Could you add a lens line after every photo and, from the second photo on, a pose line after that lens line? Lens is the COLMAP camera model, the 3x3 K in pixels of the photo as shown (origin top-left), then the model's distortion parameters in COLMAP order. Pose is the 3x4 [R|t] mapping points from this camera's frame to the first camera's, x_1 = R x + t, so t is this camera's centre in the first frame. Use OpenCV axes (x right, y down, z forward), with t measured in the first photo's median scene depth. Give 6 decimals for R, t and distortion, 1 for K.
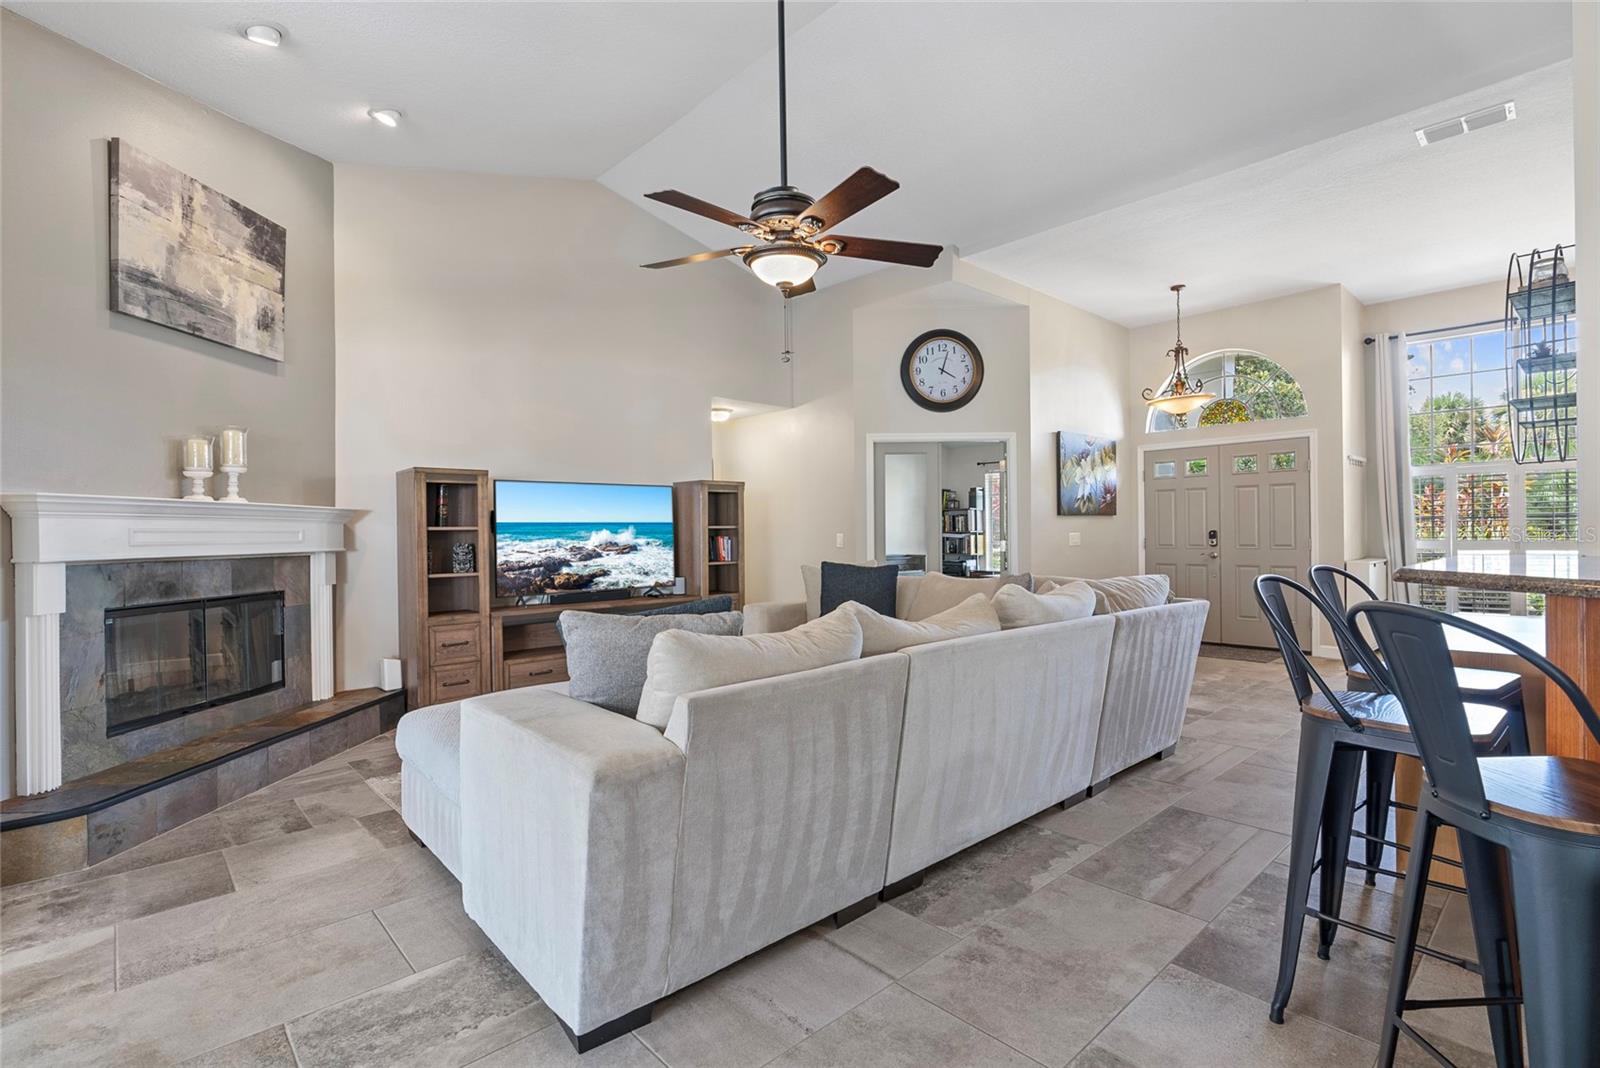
lens RADIAL K [[749.9, 0, 811.4], [0, 749.9, 536.6], [0, 0, 1]] dist [-0.001503, -0.000409]
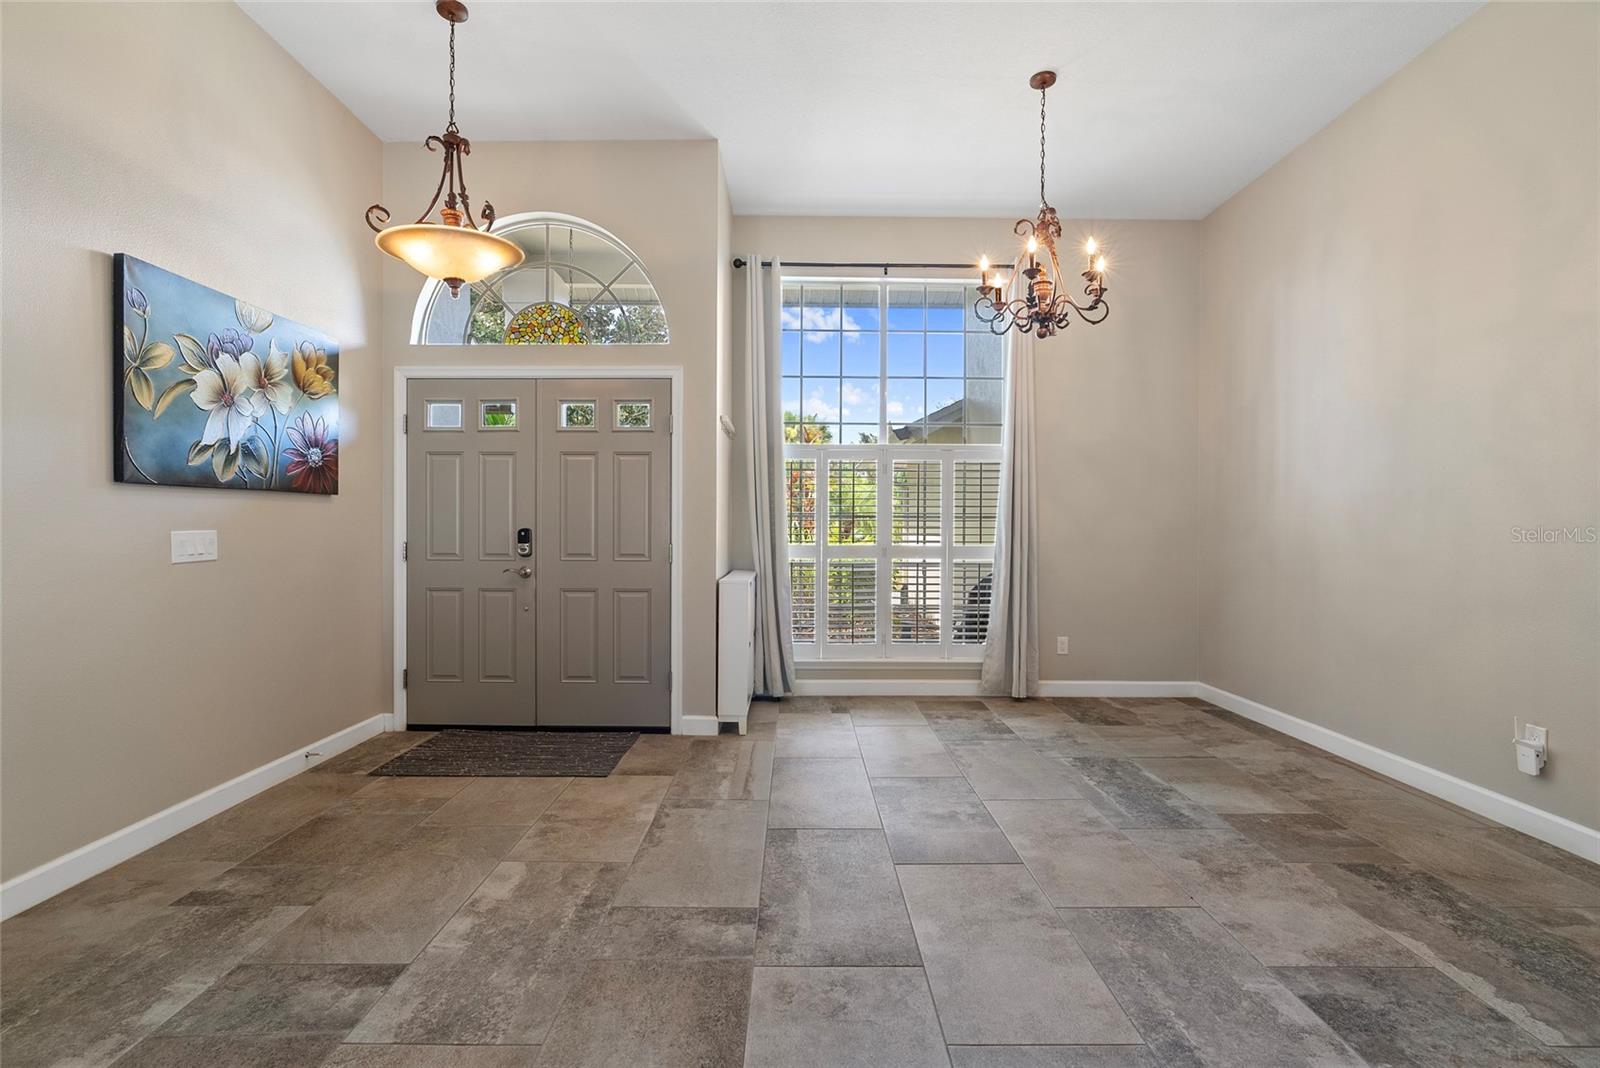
lens RADIAL K [[724.6, 0, 800.7], [0, 724.6, 529.3], [0, 0, 1]] dist [-0.003172, 0.000214]
pose [[0.679565, 0.013133, 0.733498, 0.290193], [-0.010757, 0.999911, -0.007938, -0.005961], [-0.733537, -0.002496, 0.679645, 0.499031]]
